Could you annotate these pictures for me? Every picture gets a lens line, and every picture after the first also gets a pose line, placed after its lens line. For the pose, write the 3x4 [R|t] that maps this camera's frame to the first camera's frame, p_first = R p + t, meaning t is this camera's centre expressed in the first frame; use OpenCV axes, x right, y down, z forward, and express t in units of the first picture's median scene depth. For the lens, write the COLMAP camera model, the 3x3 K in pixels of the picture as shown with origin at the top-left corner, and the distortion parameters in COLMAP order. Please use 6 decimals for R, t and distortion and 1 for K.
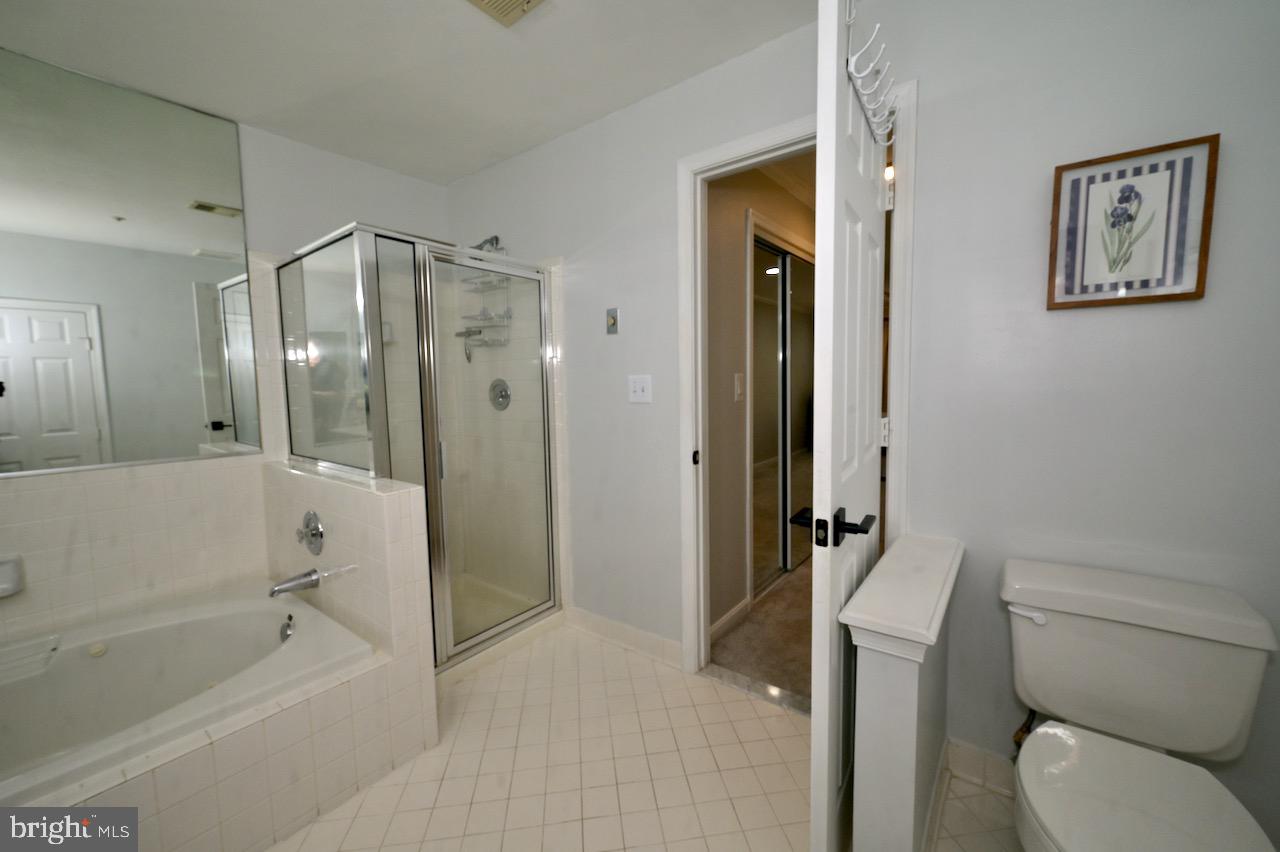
lens RADIAL K [[503.3, 0, 640.0], [0, 503.3, 426.0], [0, 0, 1]] dist [0.000922, 0.000102]
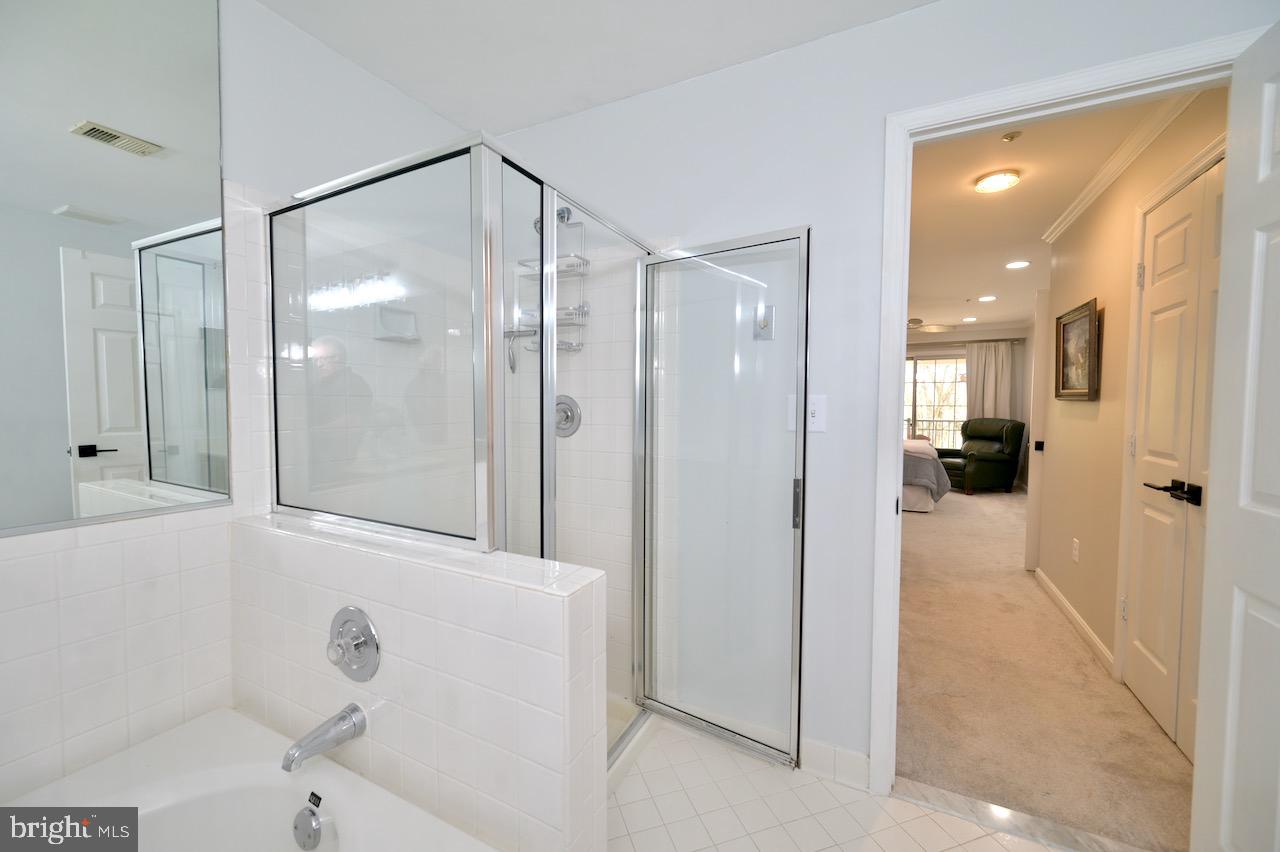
lens RADIAL K [[503.3, 0, 640.0], [0, 503.3, 426.0], [0, 0, 1]] dist [0.000922, 0.000102]
pose [[0.983173, 0.013803, 0.182153, -0.366280], [-0.006435, 0.999139, -0.040977, -0.020344], [-0.182562, 0.039115, 0.982416, 0.290791]]
